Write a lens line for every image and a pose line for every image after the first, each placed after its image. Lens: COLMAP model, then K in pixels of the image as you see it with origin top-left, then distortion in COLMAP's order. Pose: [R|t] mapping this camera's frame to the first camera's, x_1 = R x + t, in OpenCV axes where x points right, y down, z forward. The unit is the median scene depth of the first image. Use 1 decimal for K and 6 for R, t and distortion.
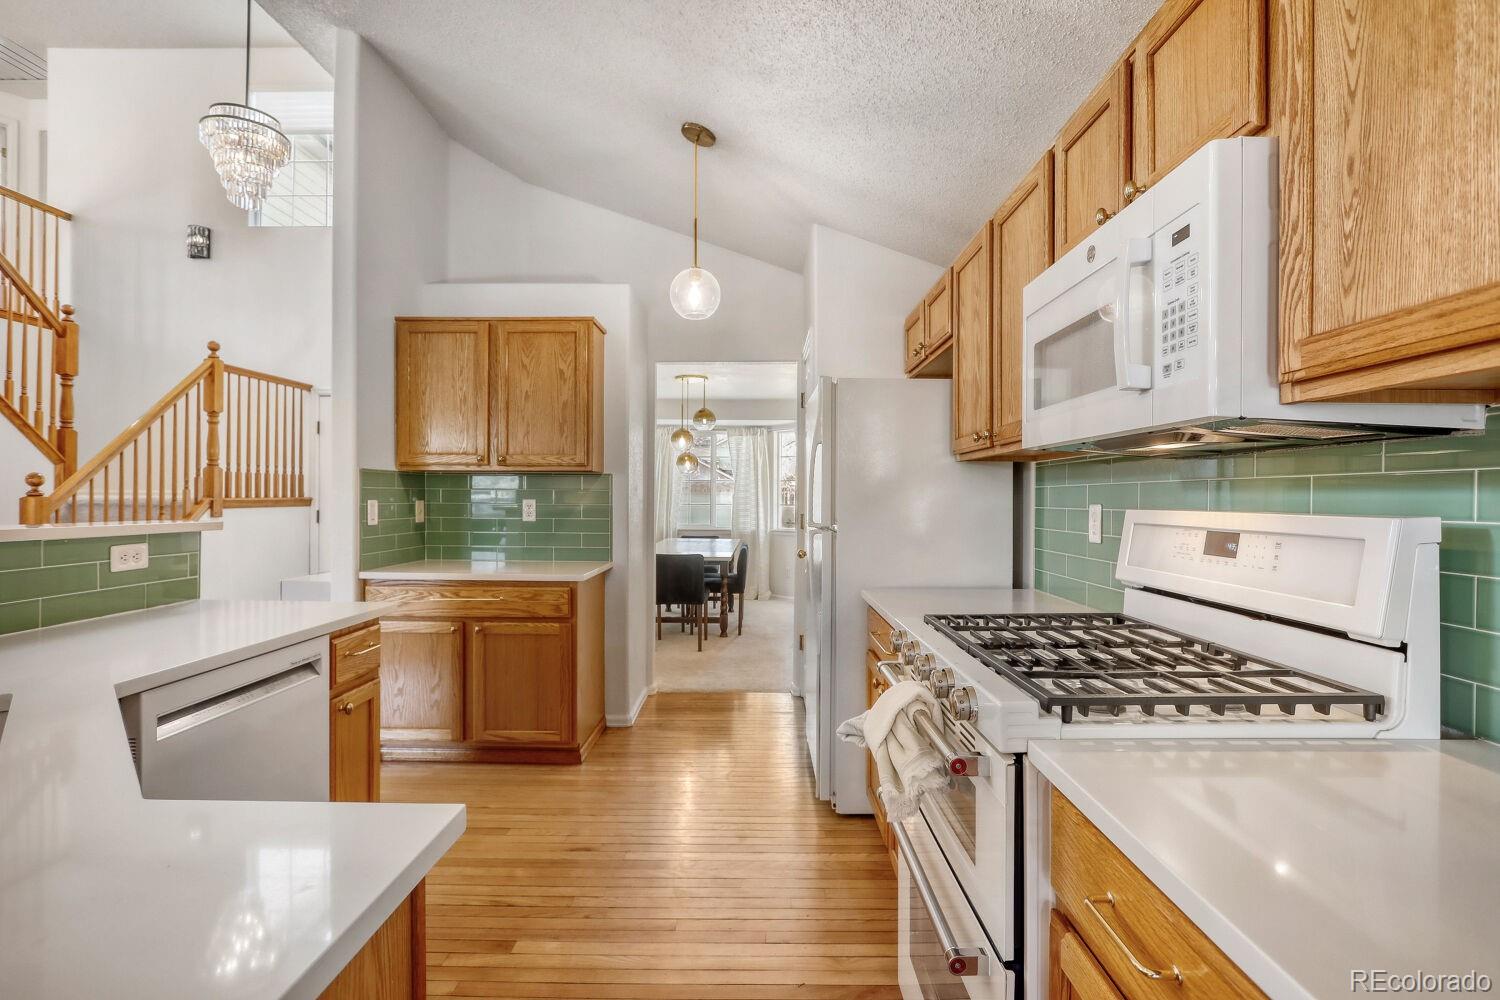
lens RADIAL K [[730.2, 0, 755.7], [0, 730.2, 496.7], [0, 0, 1]] dist [-0.017075, 0.010490]
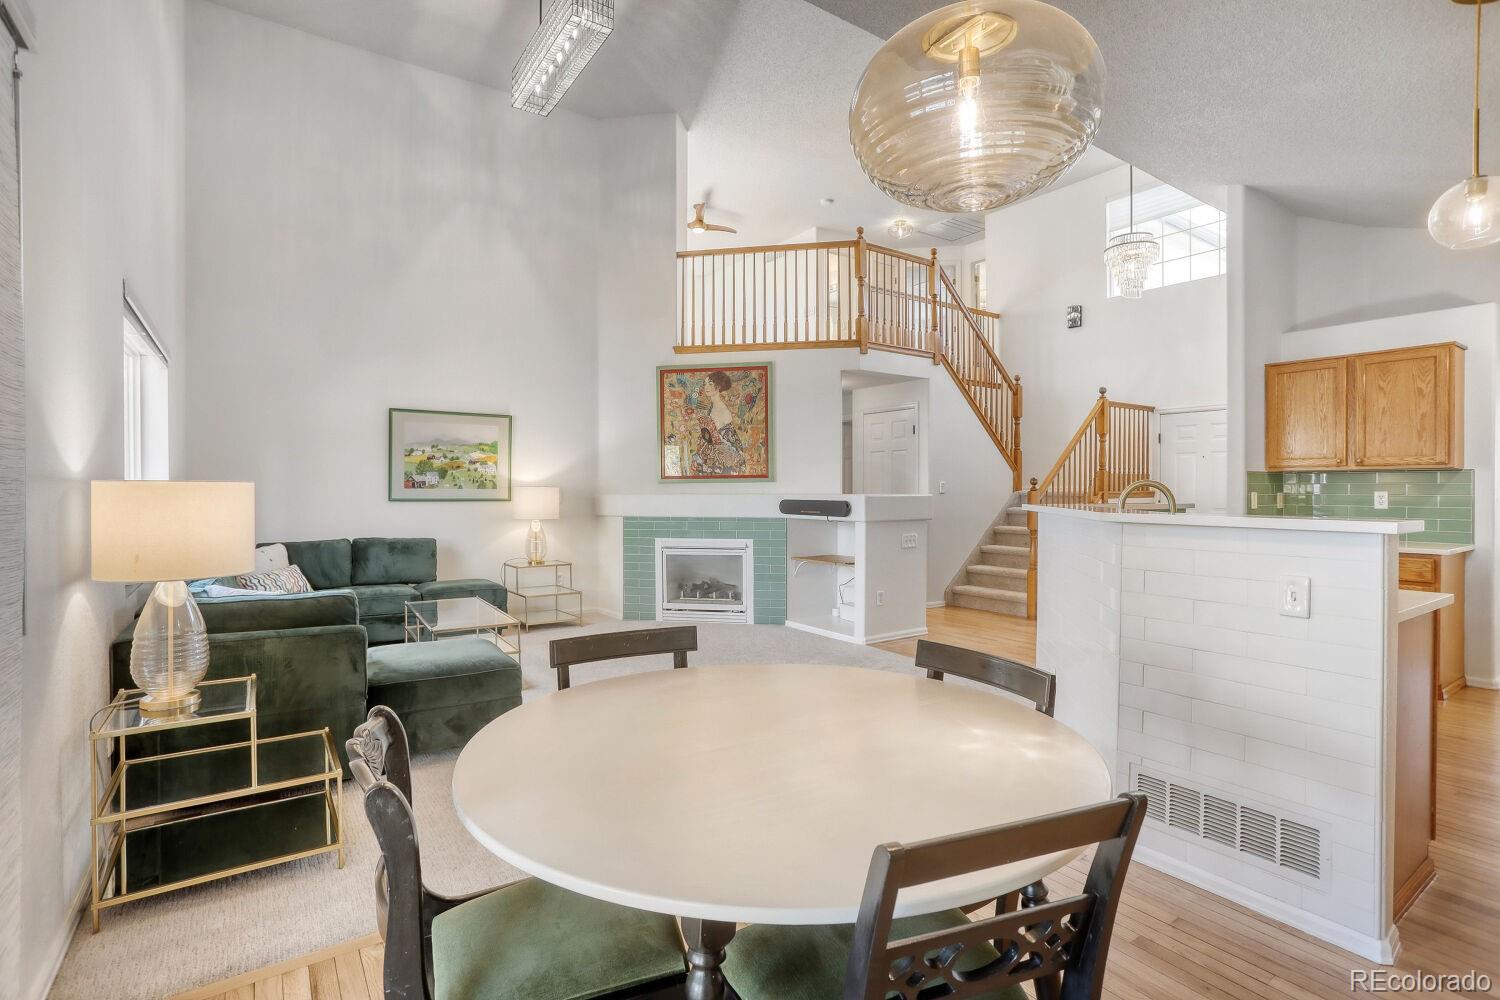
lens RADIAL K [[736.2, 0, 727.6], [0, 736.2, 498.9], [0, 0, 1]] dist [-0.078478, 0.036172]
pose [[0.568304, 0.004919, -0.822804, 0.053997], [0.003850, 0.999955, 0.008638, 0.001711], [0.822809, -0.008077, 0.568260, -0.648650]]
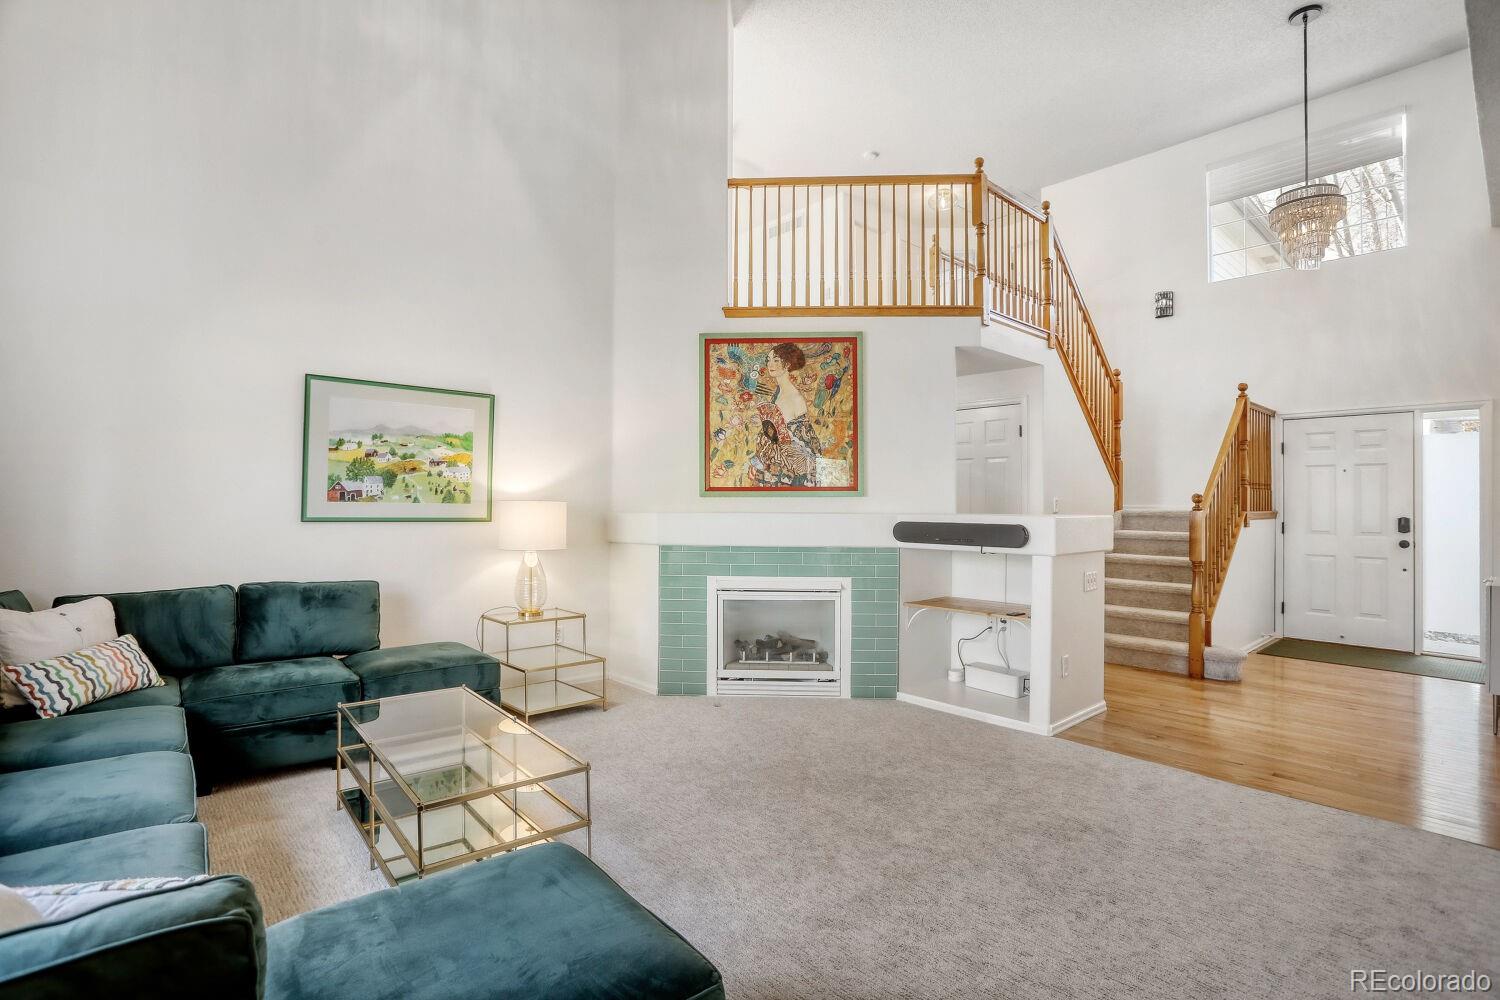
lens RADIAL K [[730.5, 0, 733.5], [0, 730.5, 496.7], [0, 0, 1]] dist [-0.084732, 0.040116]
pose [[0.668591, -0.009988, -0.743563, -0.580977], [-0.002344, 0.999877, -0.015538, -0.003147], [0.743627, 0.012131, 0.668485, -0.565680]]
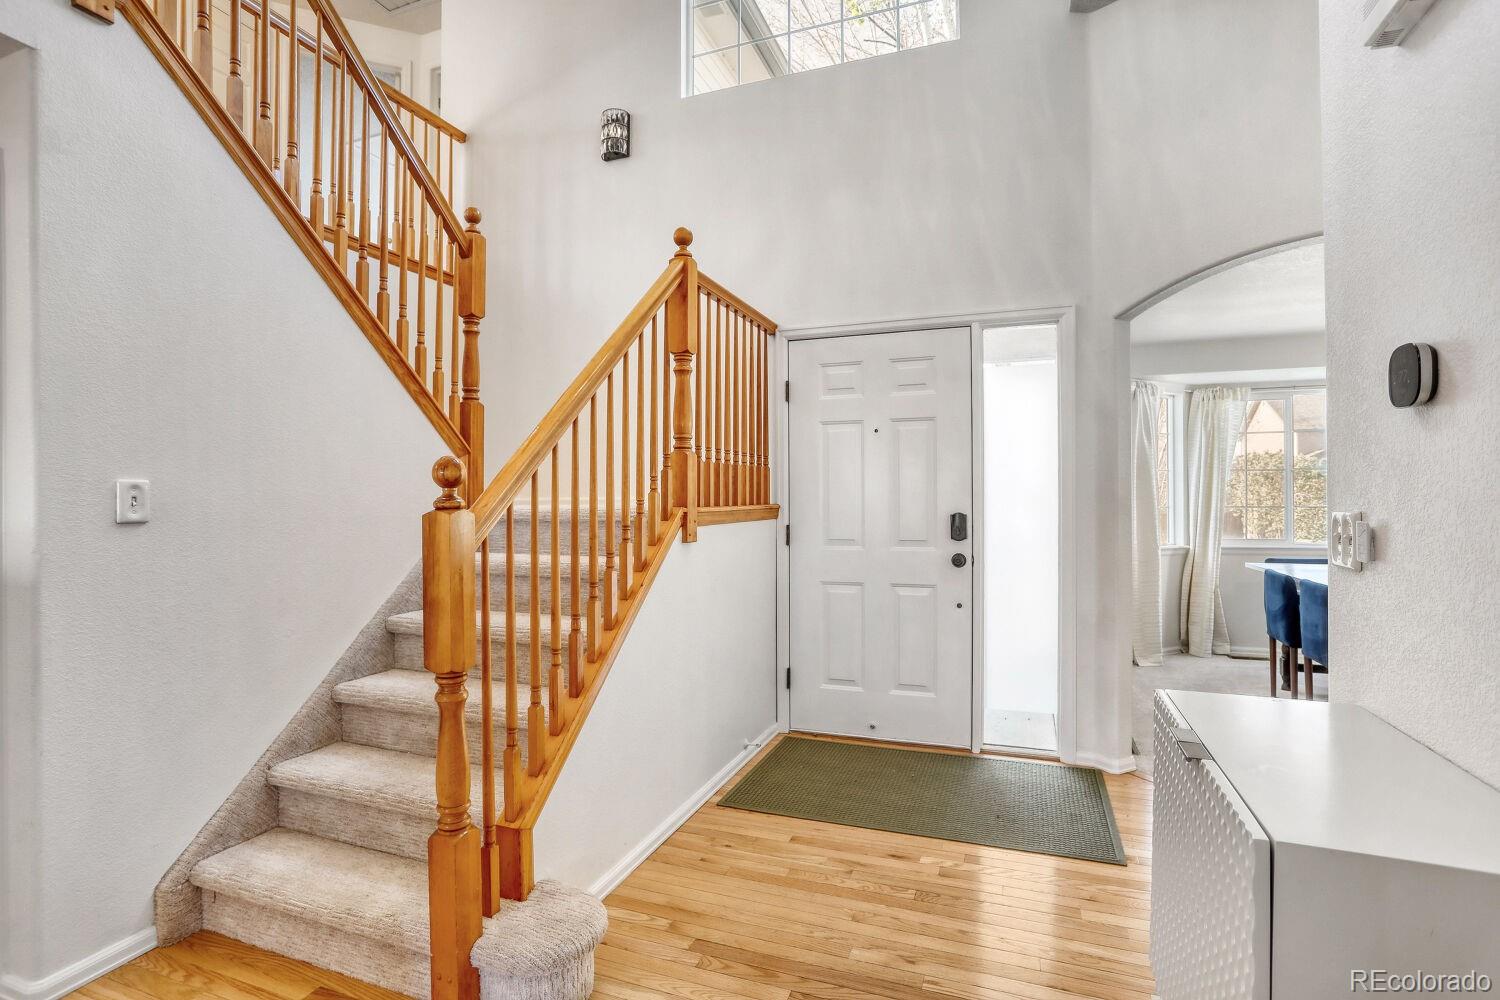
lens RADIAL K [[727.7, 0, 764.0], [0, 727.7, 497.8], [0, 0, 1]] dist [-0.065144, 0.033783]
pose [[0.945194, -0.015355, -0.326147, -0.673473], [0.014360, 0.999882, -0.005458, -0.002610], [0.326192, 0.000475, 0.945303, 0.652560]]
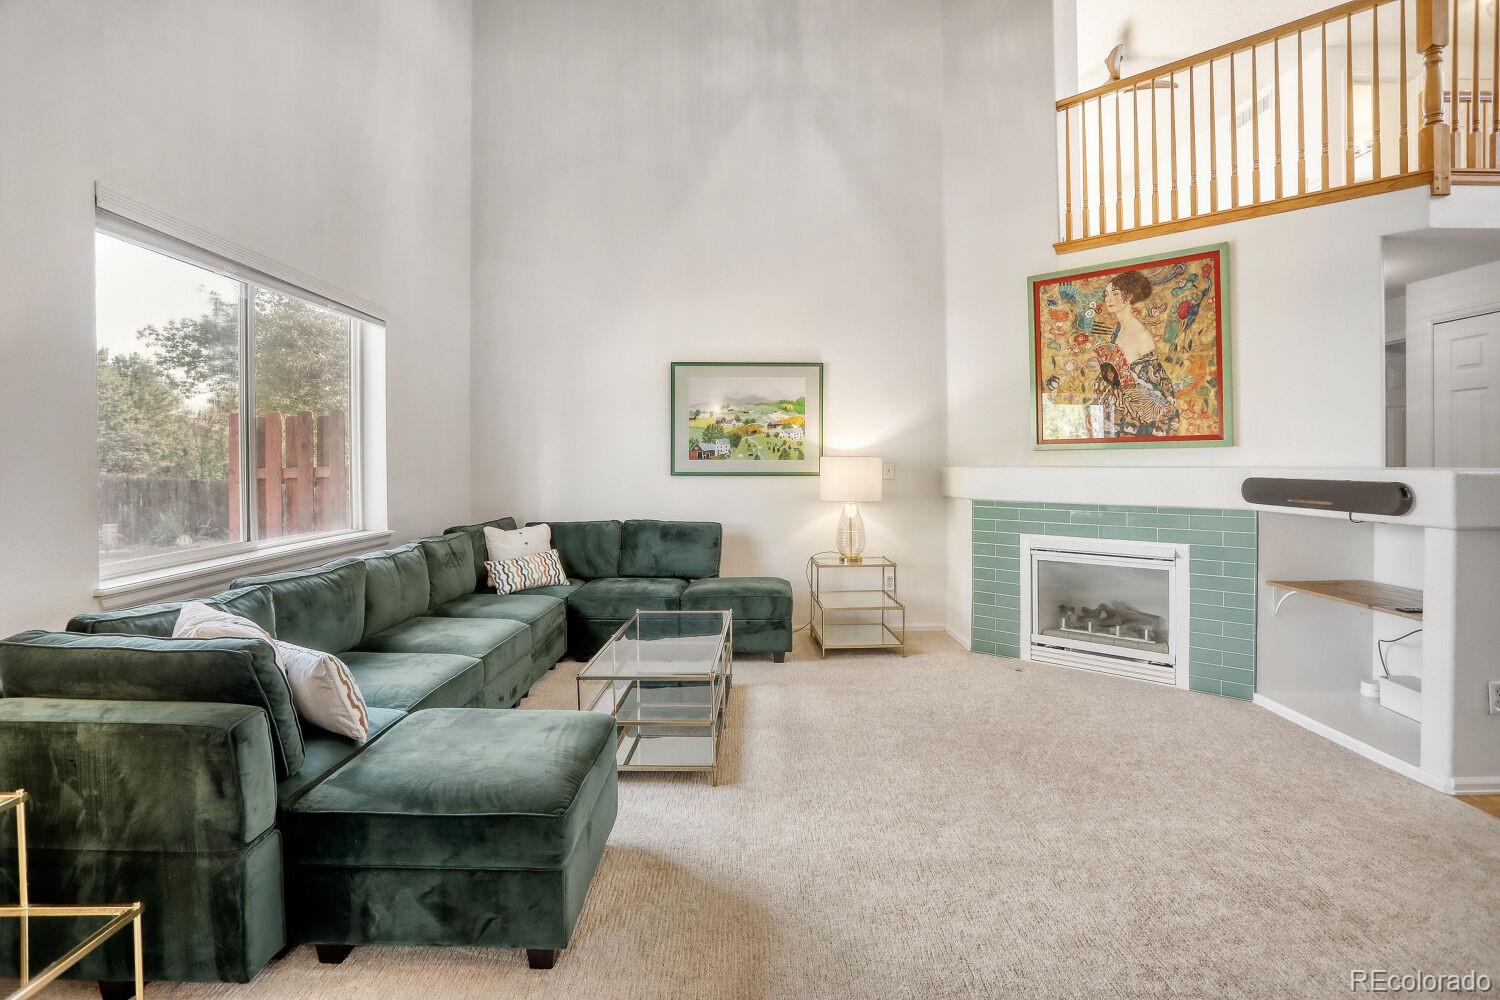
lens RADIAL K [[735.6, 0, 733.2], [0, 735.6, 462.8], [0, 0, 1]] dist [-0.066755, 0.032576]
pose [[0.022105, -0.001183, -0.999755, -0.368110], [0.004374, 0.999990, -0.001087, -0.002851], [0.999746, -0.004349, 0.022110, -0.257116]]
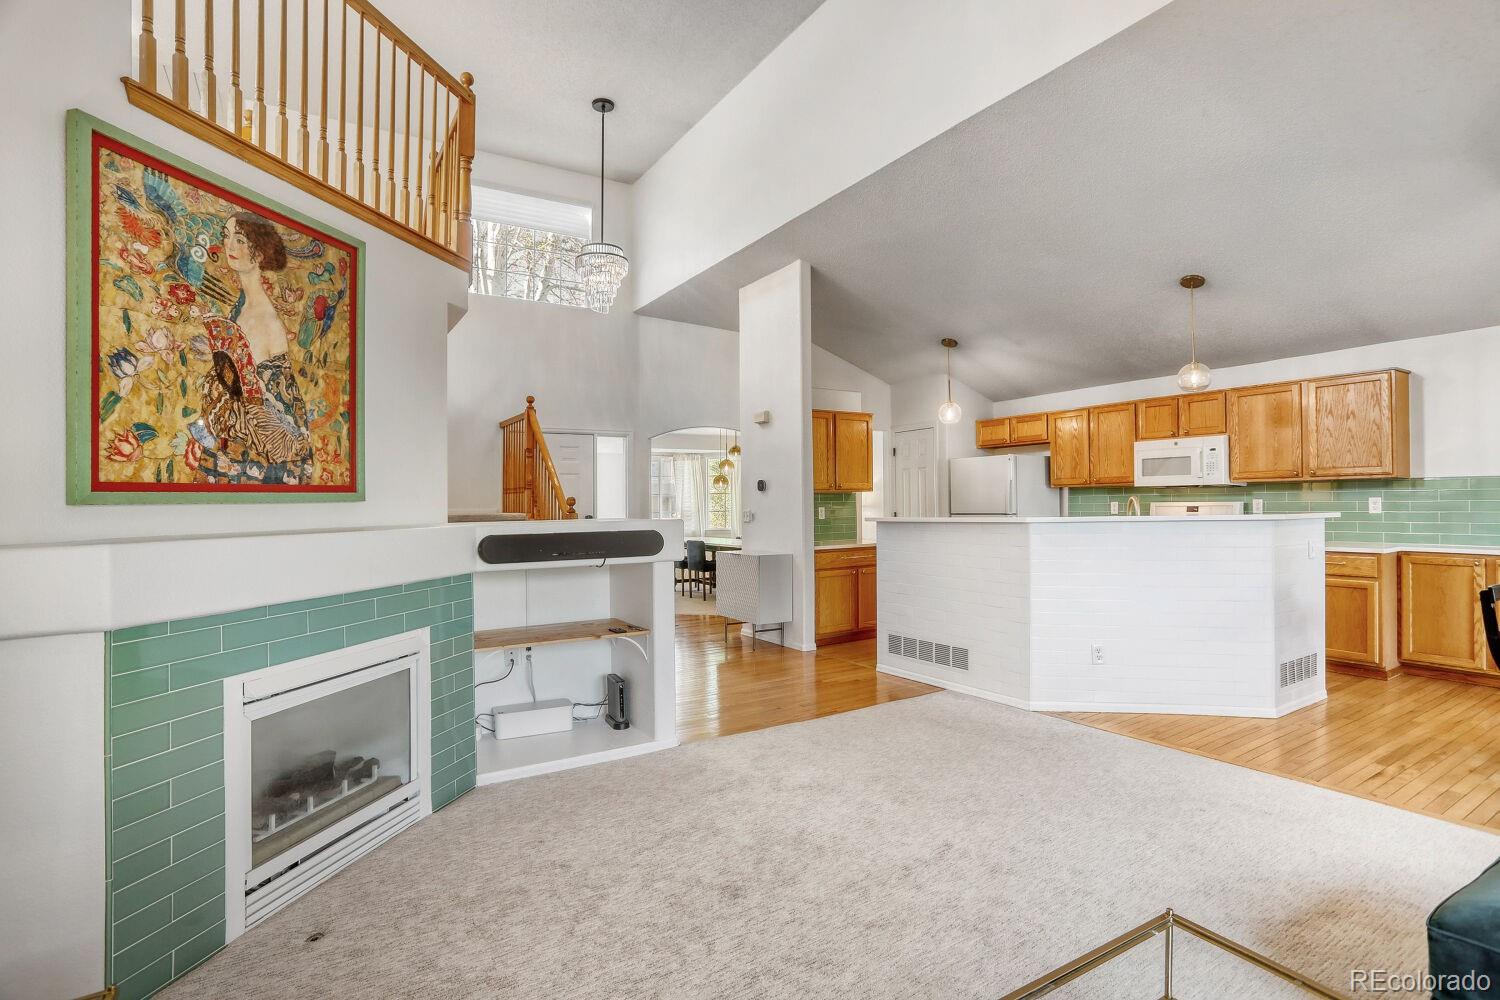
lens RADIAL K [[727.7, 0, 764.0], [0, 727.7, 497.8], [0, 0, 1]] dist [-0.065144, 0.033783]
pose [[0.833098, -0.015225, 0.552916, -1.488871], [0.021164, 0.999767, -0.004360, -0.015479], [-0.552720, 0.015335, 0.833226, -0.449445]]
